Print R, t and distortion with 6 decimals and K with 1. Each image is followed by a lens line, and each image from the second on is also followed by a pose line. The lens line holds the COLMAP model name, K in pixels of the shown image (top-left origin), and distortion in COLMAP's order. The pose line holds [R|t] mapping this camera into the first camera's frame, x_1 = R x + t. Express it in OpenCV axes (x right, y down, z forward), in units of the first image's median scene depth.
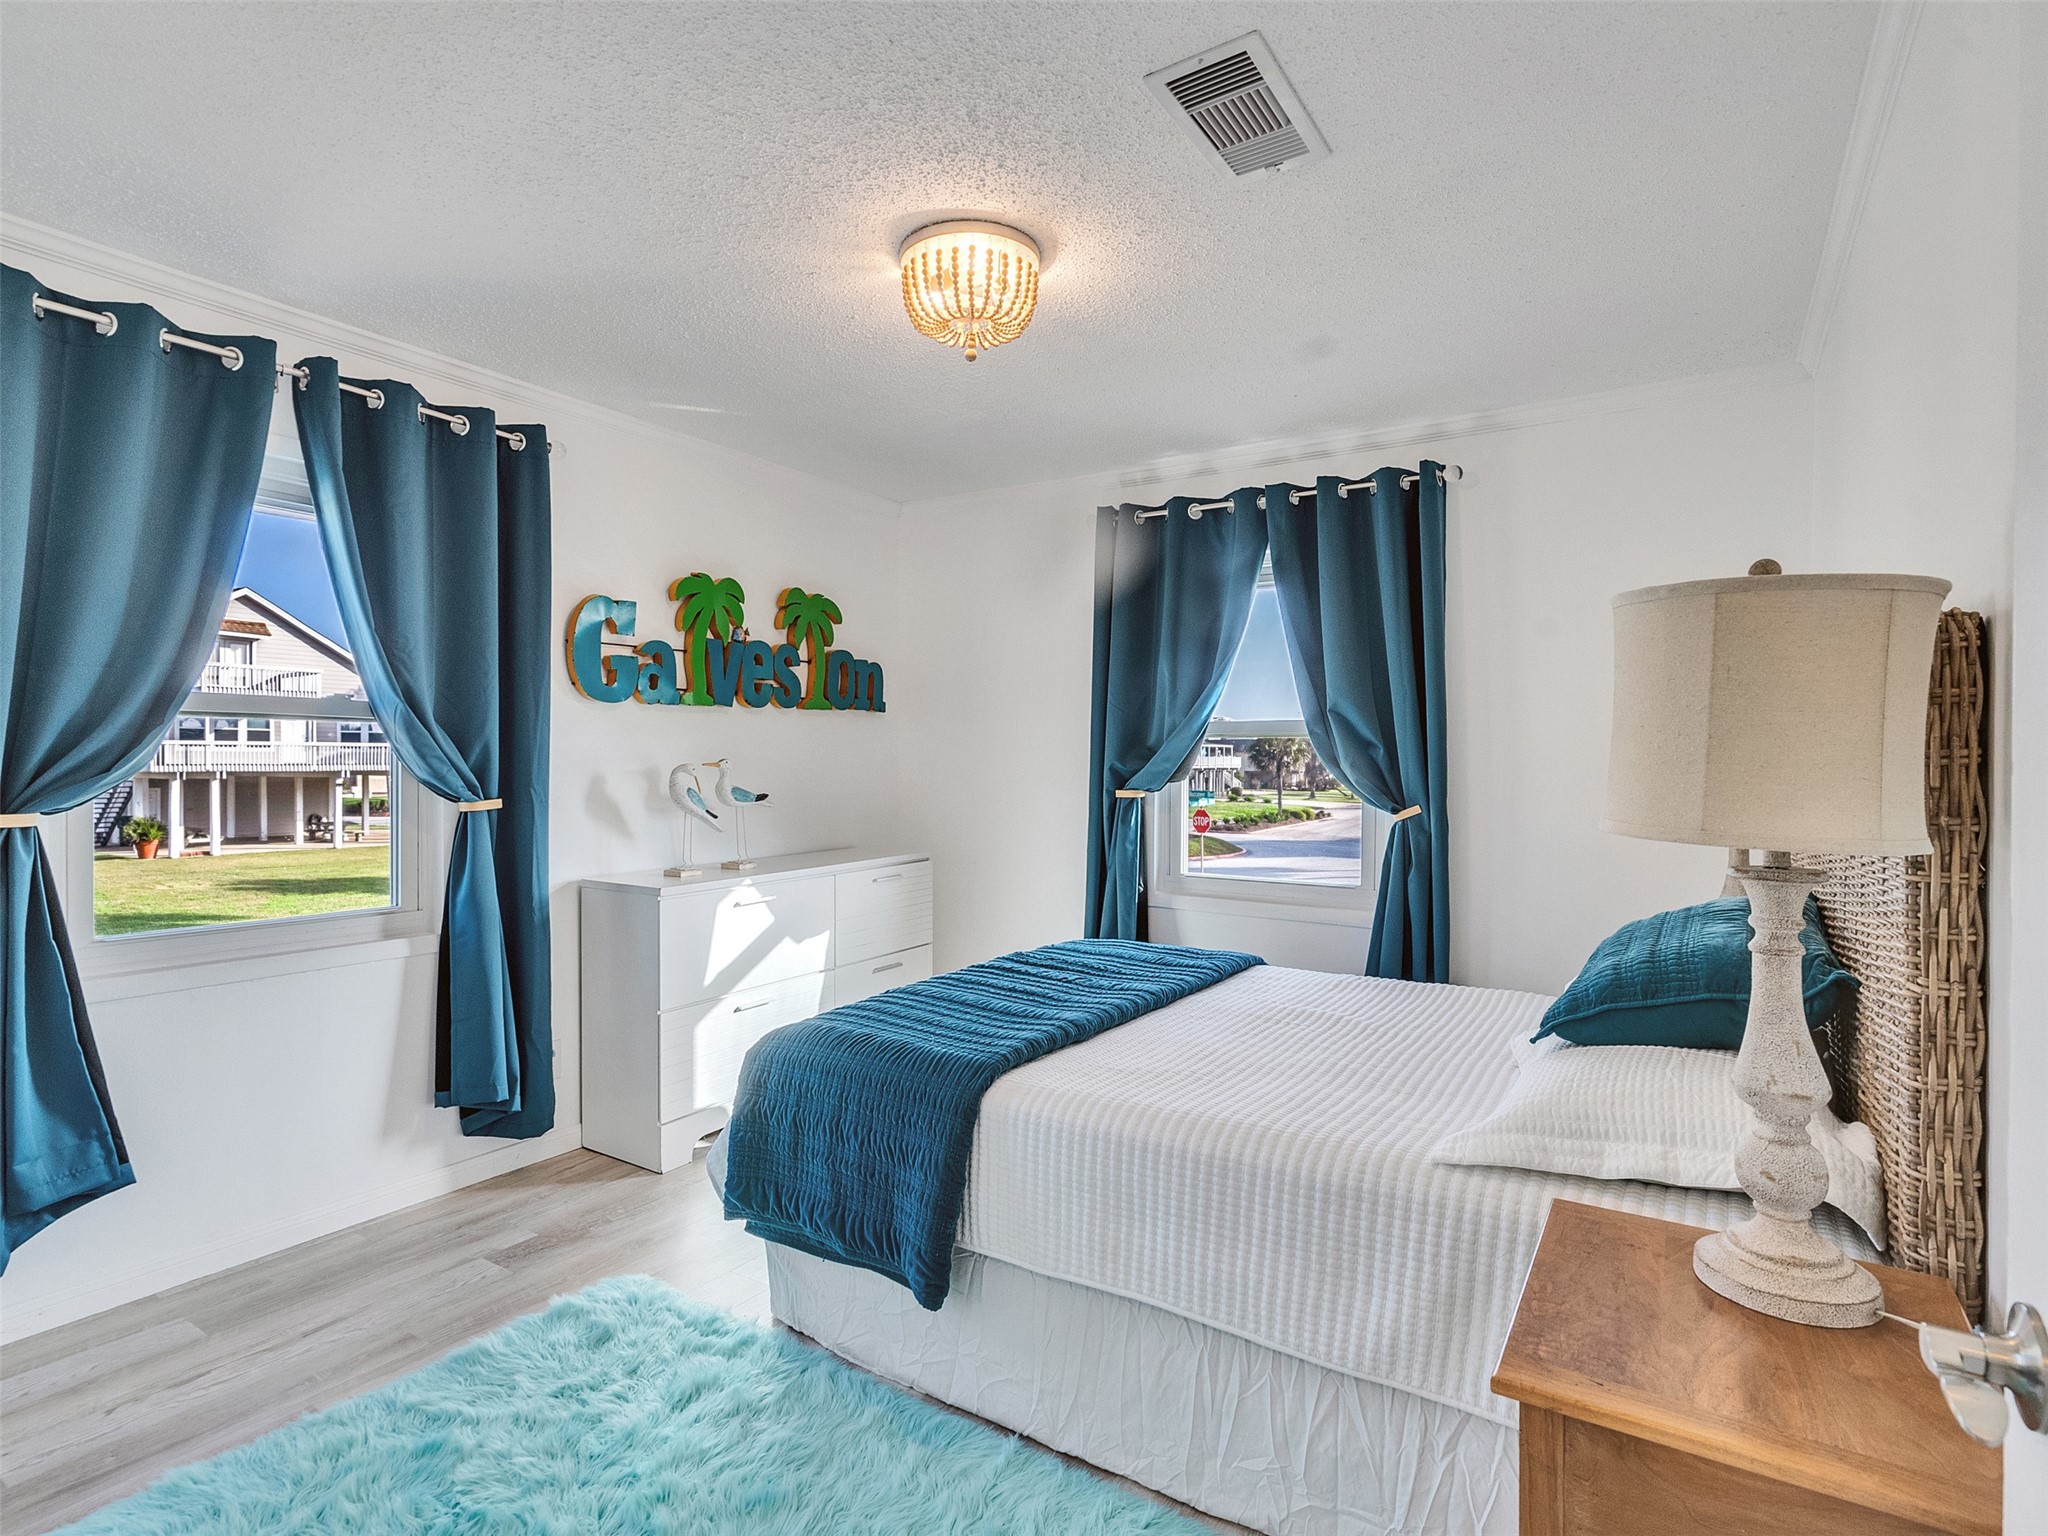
lens RADIAL K [[1043.3, 0, 1016.7], [0, 1043.3, 771.4], [0, 0, 1]] dist [0.004151, 0.000519]
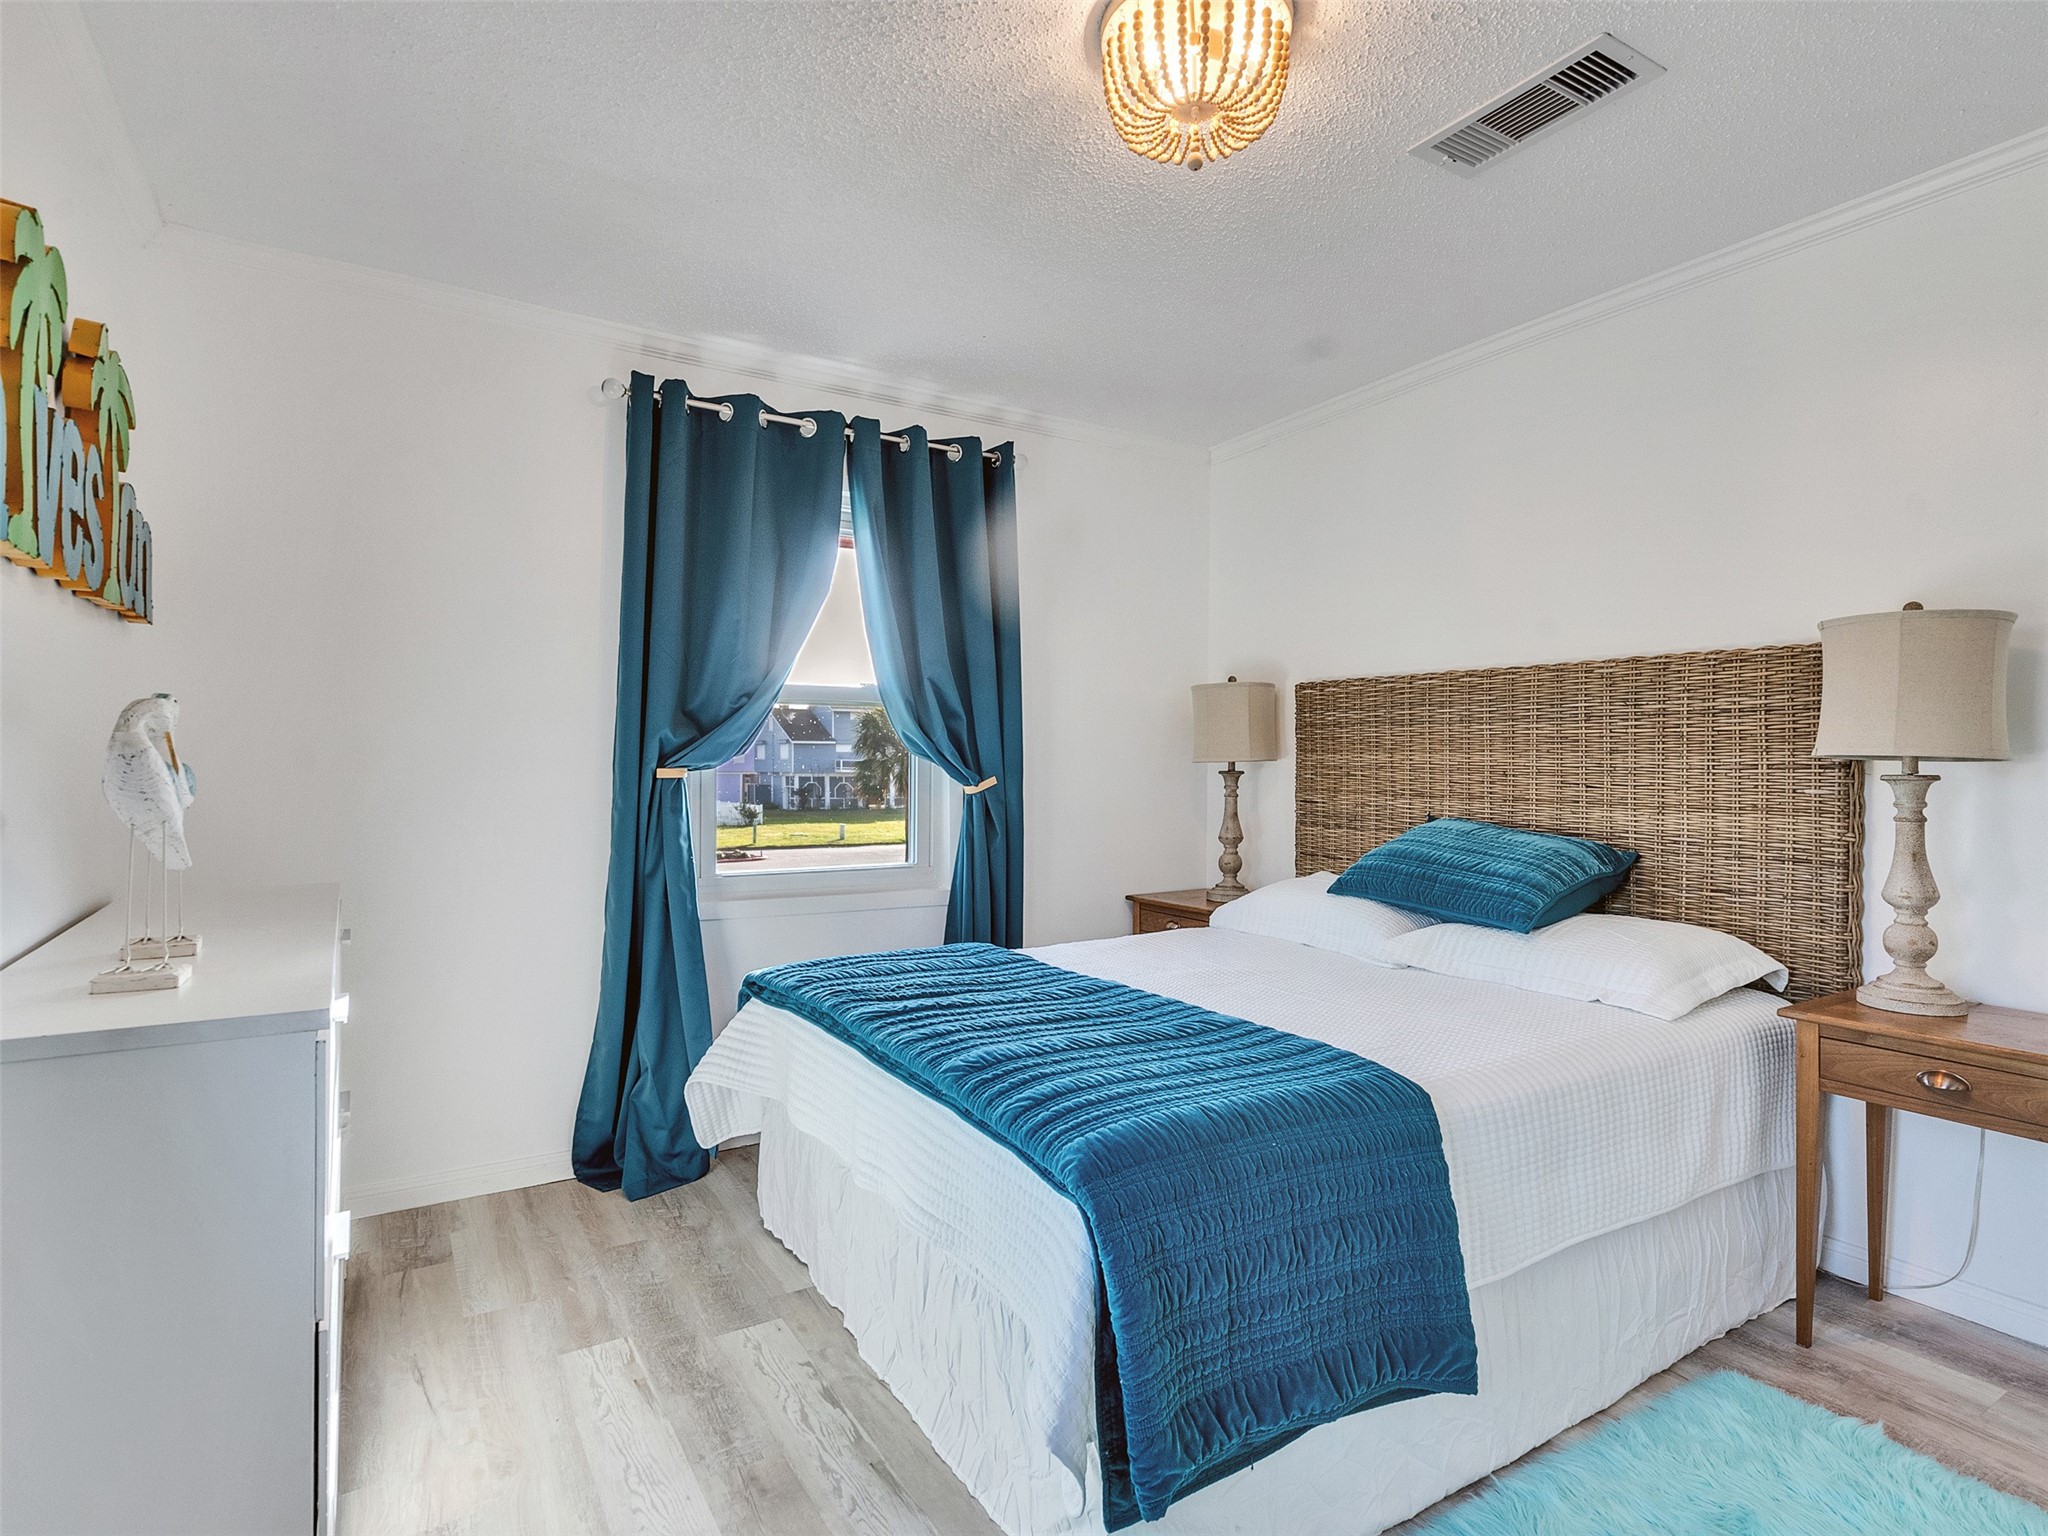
lens RADIAL K [[1043.3, 0, 1013.9], [0, 1043.3, 760.9], [0, 0, 1]] dist [0.004151, 0.000519]
pose [[0.444842, -0.002289, 0.895606, -0.510022], [0.009046, 0.999957, -0.001937, 0.019231], [-0.895563, 0.008963, 0.444844, 0.517564]]
